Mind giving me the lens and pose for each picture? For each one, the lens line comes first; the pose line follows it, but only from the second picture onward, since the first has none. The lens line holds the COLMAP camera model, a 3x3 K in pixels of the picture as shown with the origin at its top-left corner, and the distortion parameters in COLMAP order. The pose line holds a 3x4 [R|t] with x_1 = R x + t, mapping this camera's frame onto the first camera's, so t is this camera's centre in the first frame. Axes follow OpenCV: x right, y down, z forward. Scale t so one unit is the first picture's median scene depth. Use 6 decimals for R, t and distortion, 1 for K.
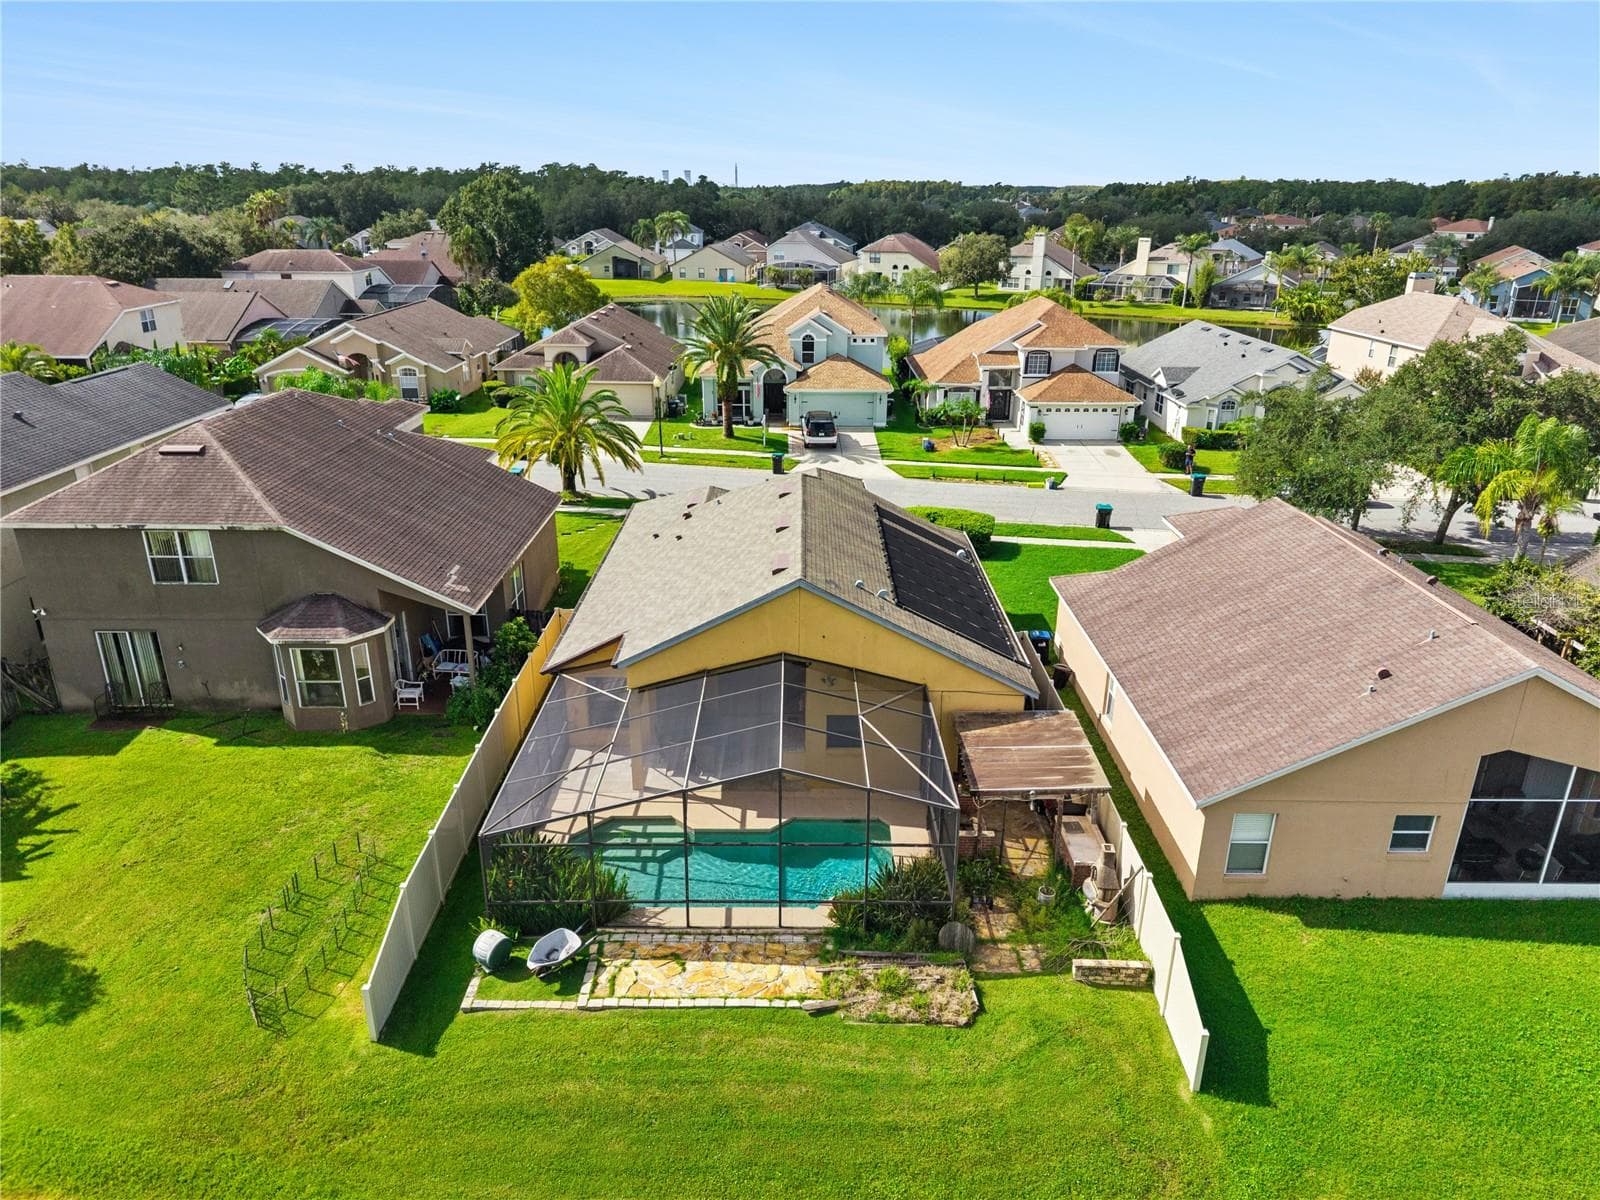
lens RADIAL K [[1081.1, 0, 800.0], [0, 1081.1, 600.0], [0, 0, 1]] dist [0.010074, -0.003979]
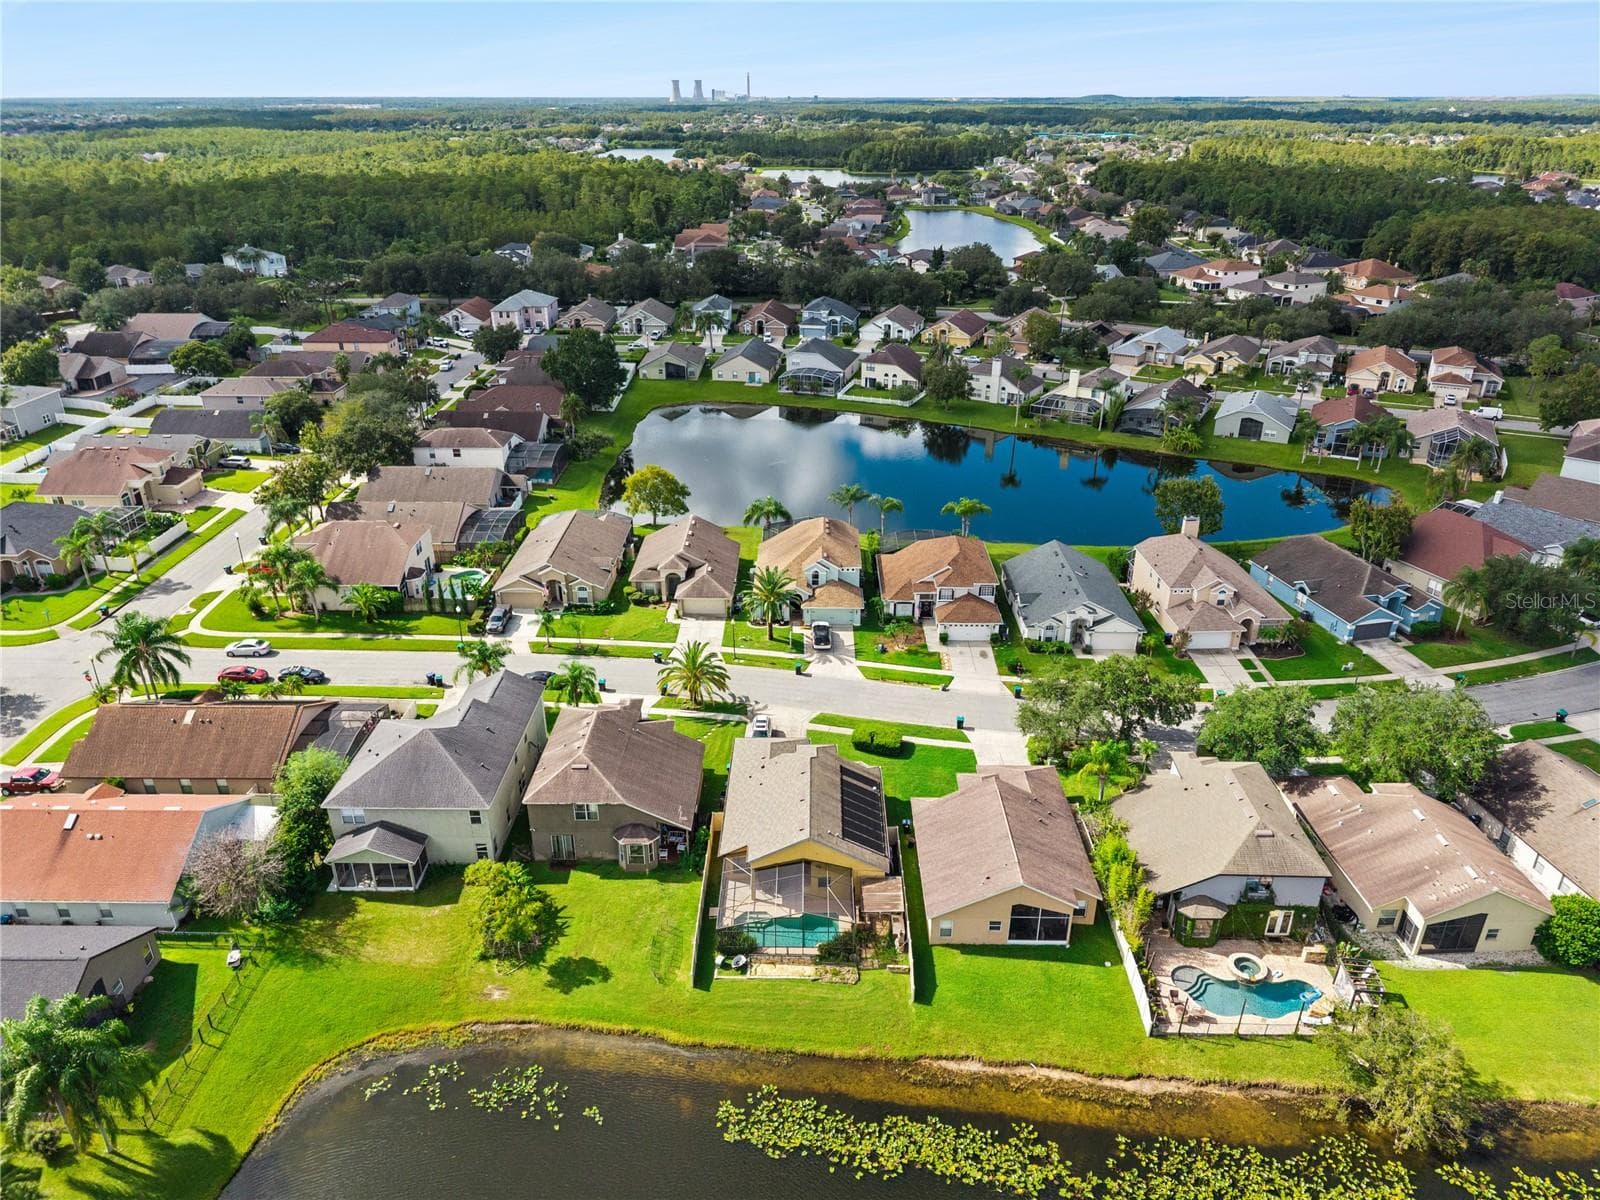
lens RADIAL K [[1065.9, 0, 811.0], [0, 1065.9, 609.4], [0, 0, 1]] dist [0.058986, -0.073464]
pose [[0.999981, 0.006196, 0.000626, -0.001658], [-0.006226, 0.996696, 0.080983, -0.806970], [-0.000123, -0.080986, 0.996715, -1.742846]]
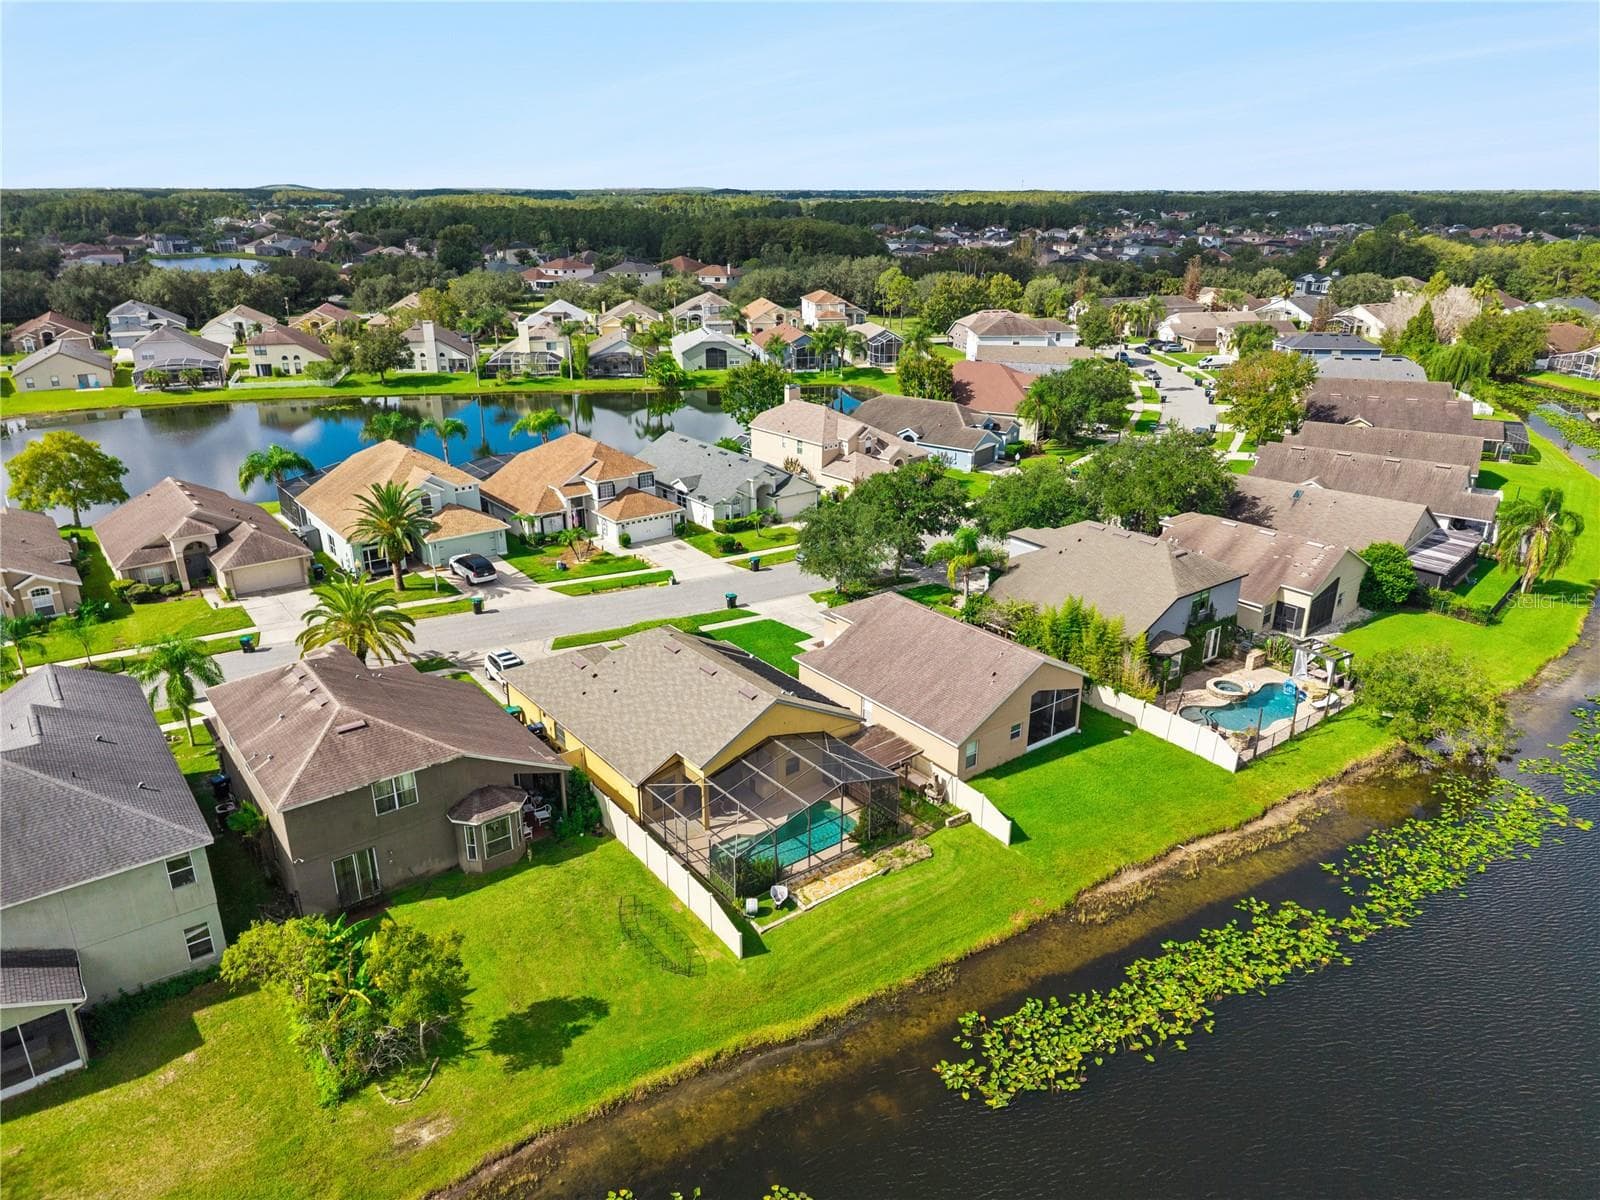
lens RADIAL K [[1065.9, 0, 811.0], [0, 1065.9, 609.4], [0, 0, 1]] dist [0.058986, -0.073464]
pose [[0.788257, -0.224413, 0.572965, -0.952687], [0.218688, 0.972507, 0.080040, -0.297053], [-0.575174, 0.062208, 0.815662, -0.625880]]
